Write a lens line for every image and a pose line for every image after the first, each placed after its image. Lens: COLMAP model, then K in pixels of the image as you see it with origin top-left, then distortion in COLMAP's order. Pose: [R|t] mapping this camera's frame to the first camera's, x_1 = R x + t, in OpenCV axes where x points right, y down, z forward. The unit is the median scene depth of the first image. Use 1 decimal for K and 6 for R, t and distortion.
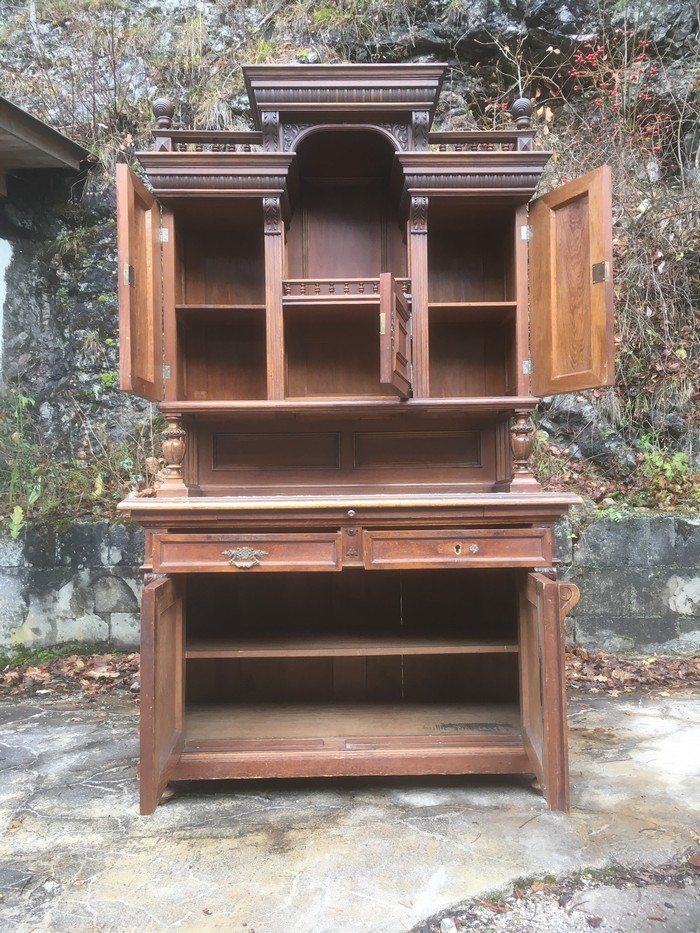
lens RADIAL K [[790.6, 0, 353.1], [0, 790.6, 462.9], [0, 0, 1]] dist [0.080508, -0.120977]
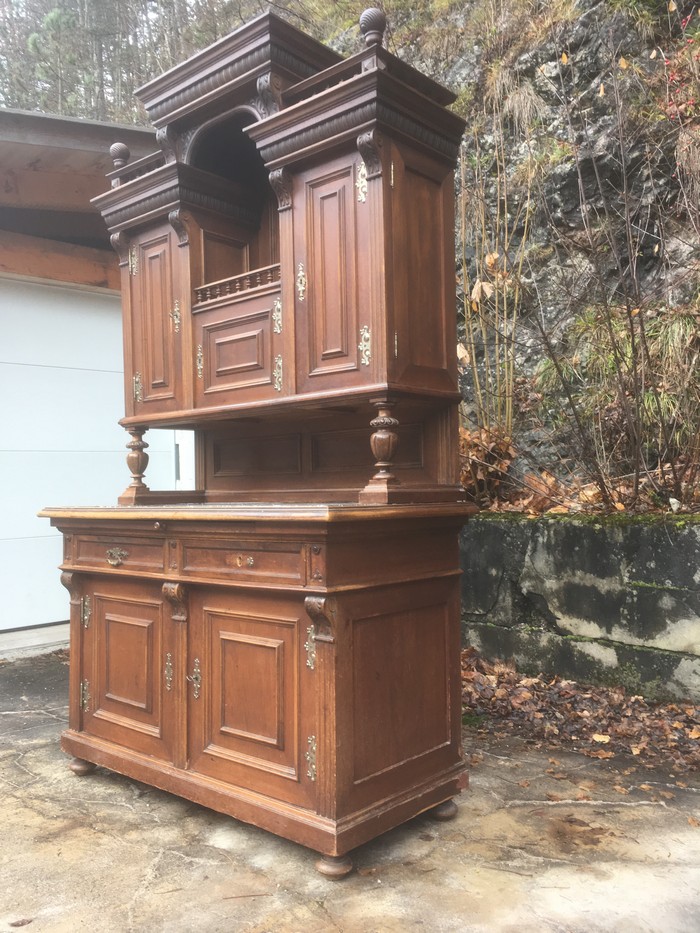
lens RADIAL K [[790.6, 0, 353.1], [0, 790.6, 462.9], [0, 0, 1]] dist [0.080508, -0.120977]
pose [[0.738239, -0.024926, -0.674079, 0.662160], [0.041231, 0.999116, 0.008210, -0.009314], [0.673278, -0.033854, 0.738614, 0.348623]]
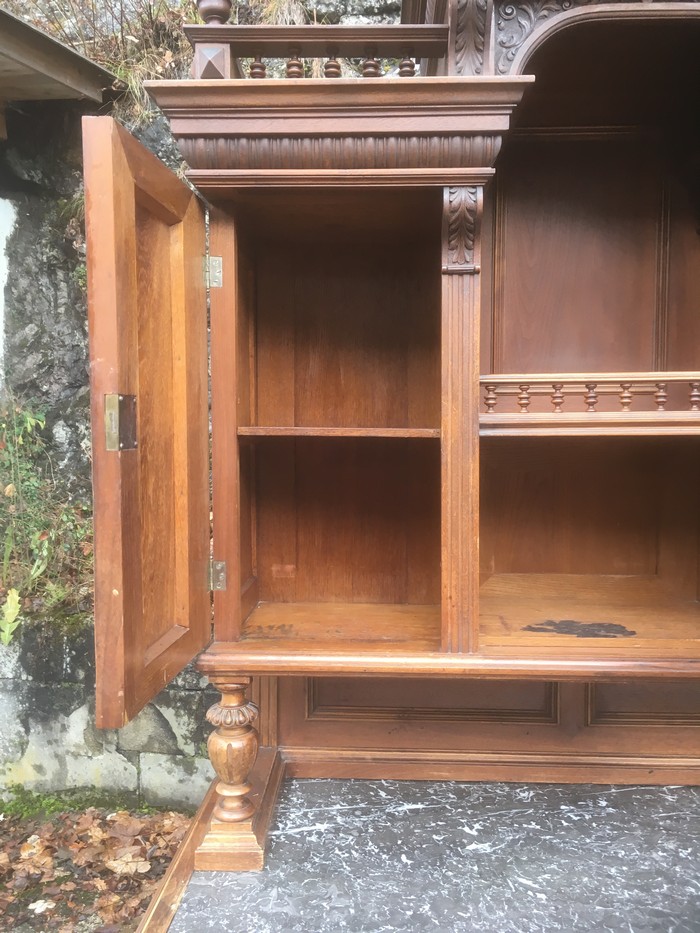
lens RADIAL K [[790.6, 0, 353.1], [0, 790.6, 462.9], [0, 0, 1]] dist [0.080508, -0.120977]
pose [[0.997942, 0.019138, -0.061198, -0.118414], [-0.013948, 0.996357, 0.084128, -0.198960], [0.062585, -0.083101, 0.994574, 0.504829]]
